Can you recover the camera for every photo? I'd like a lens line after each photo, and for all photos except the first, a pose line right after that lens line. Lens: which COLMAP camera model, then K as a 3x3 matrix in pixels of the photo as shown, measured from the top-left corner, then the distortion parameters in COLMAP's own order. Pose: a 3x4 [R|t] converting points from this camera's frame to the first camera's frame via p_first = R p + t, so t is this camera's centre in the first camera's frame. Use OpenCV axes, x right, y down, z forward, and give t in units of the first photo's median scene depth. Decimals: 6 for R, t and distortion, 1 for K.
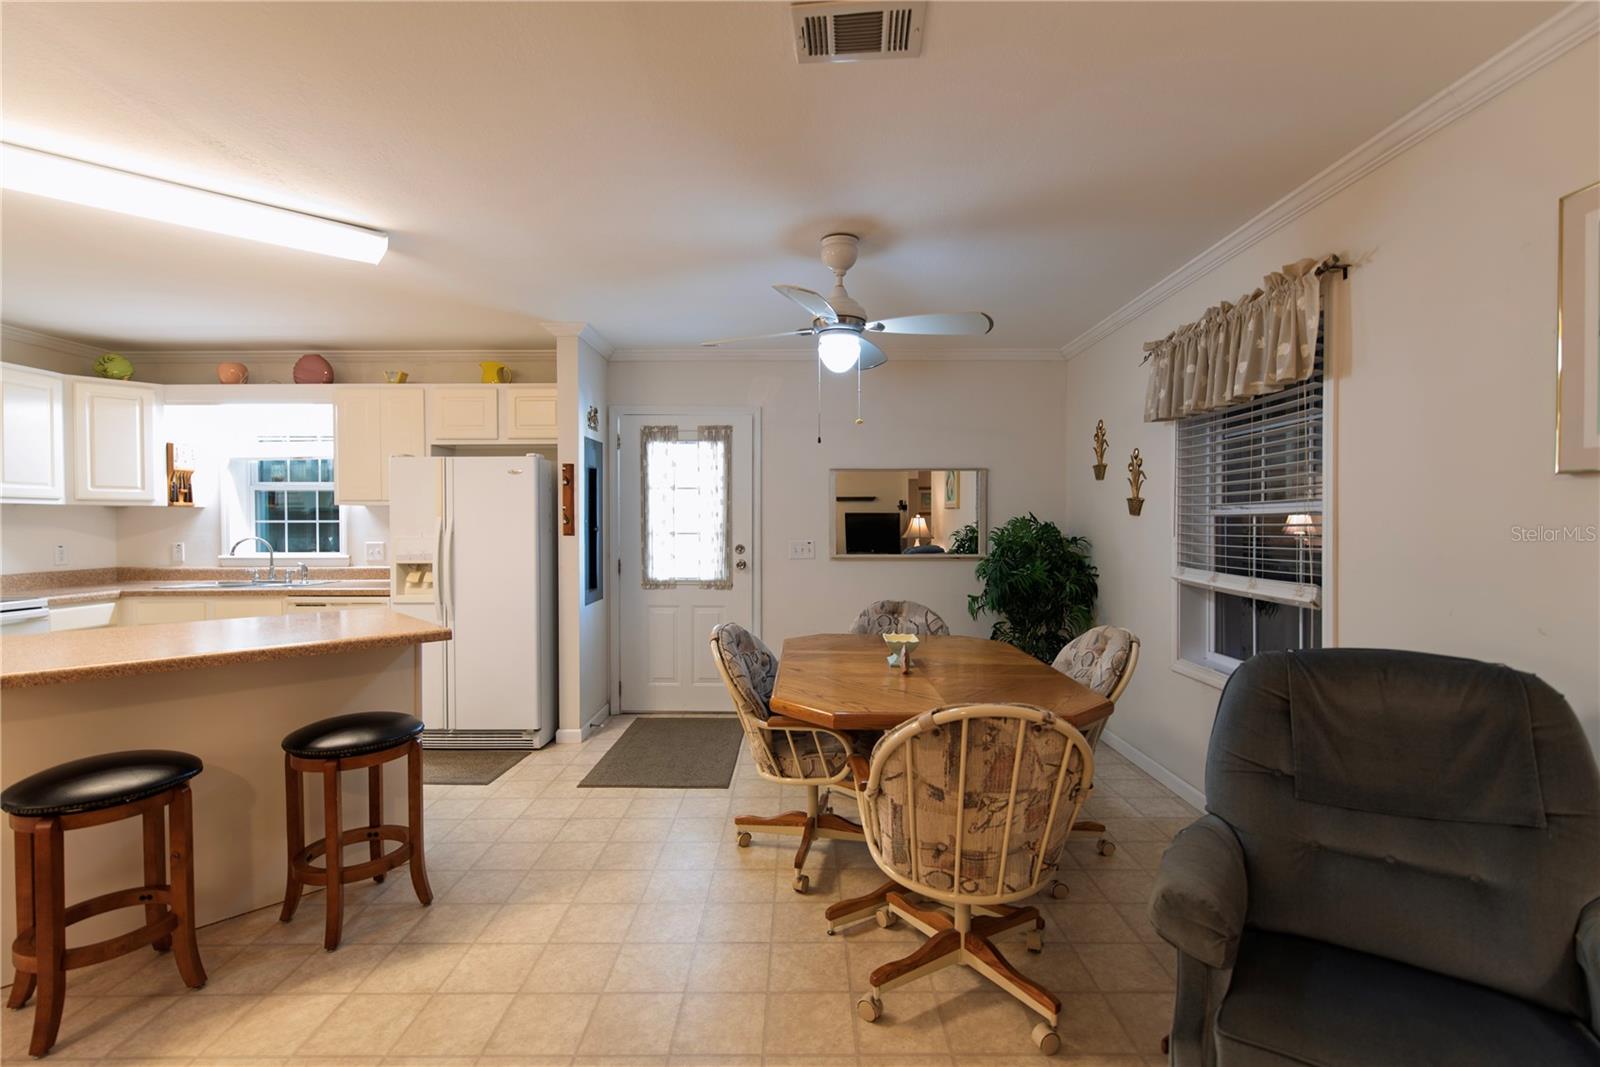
lens RADIAL K [[701.0, 0, 800.5], [0, 701.0, 536.0], [0, 0, 1]] dist [0.000558, -0.000215]
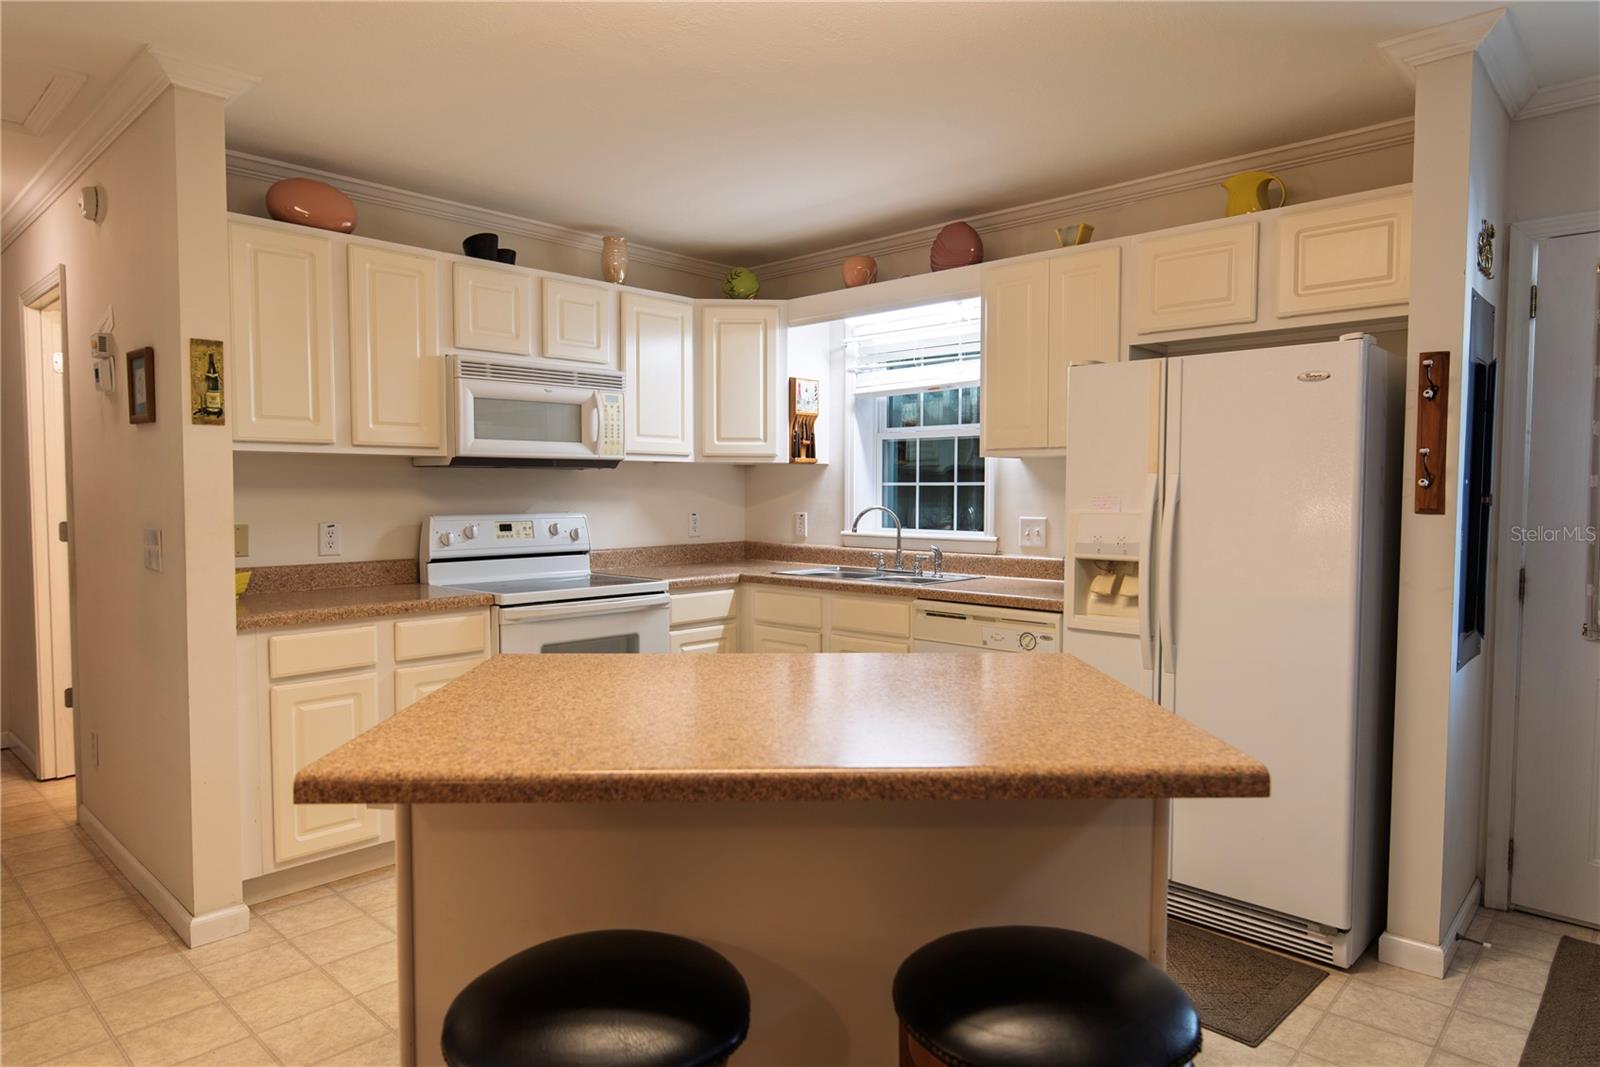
lens RADIAL K [[959.7, 0, 800.0], [0, 959.7, 533.5], [0, 0, 1]] dist [0.001560, 0.000072]
pose [[0.726524, 0.034487, -0.686275, -0.187453], [-0.015566, 0.999309, 0.033738, -0.002240], [0.686964, -0.013829, 0.726559, 0.260987]]
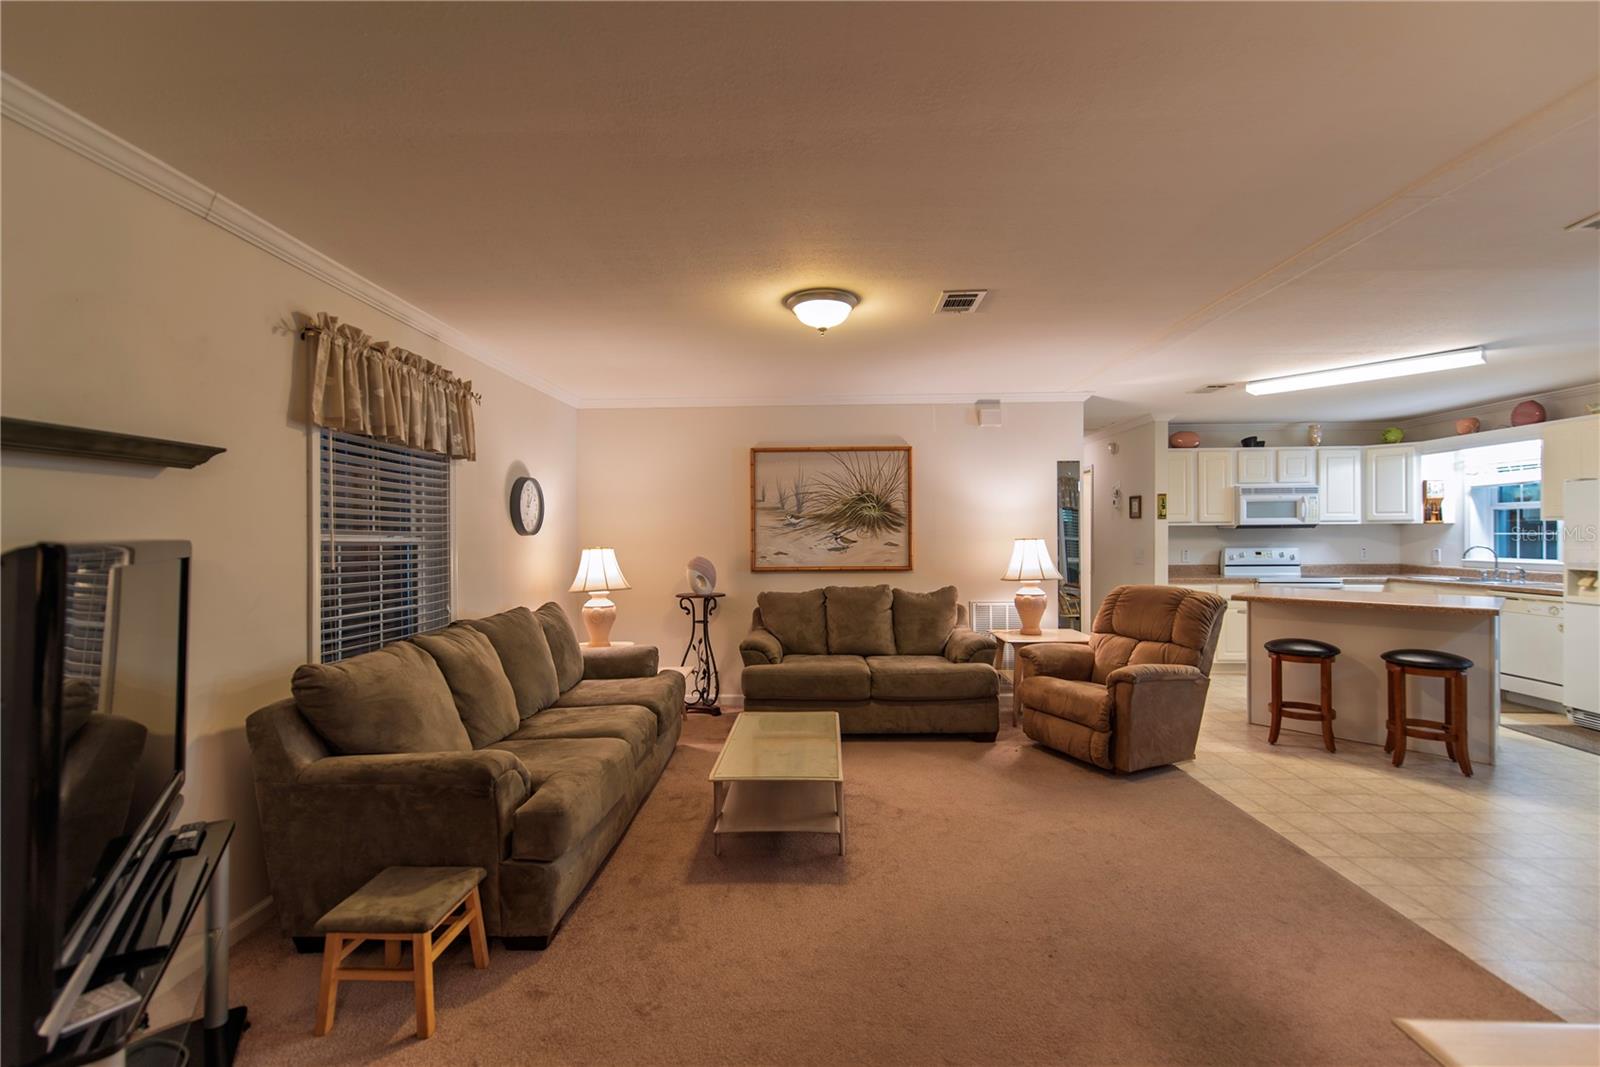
lens RADIAL K [[687.9, 0, 800.0], [0, 687.9, 533.5], [0, 0, 1]] dist [-0.000982, 0.000038]
pose [[-0.036443, 0.001688, -0.999334, 0.585183], [-0.013096, 0.999912, 0.002166, -0.007599], [0.999250, 0.013166, -0.036417, -0.254402]]
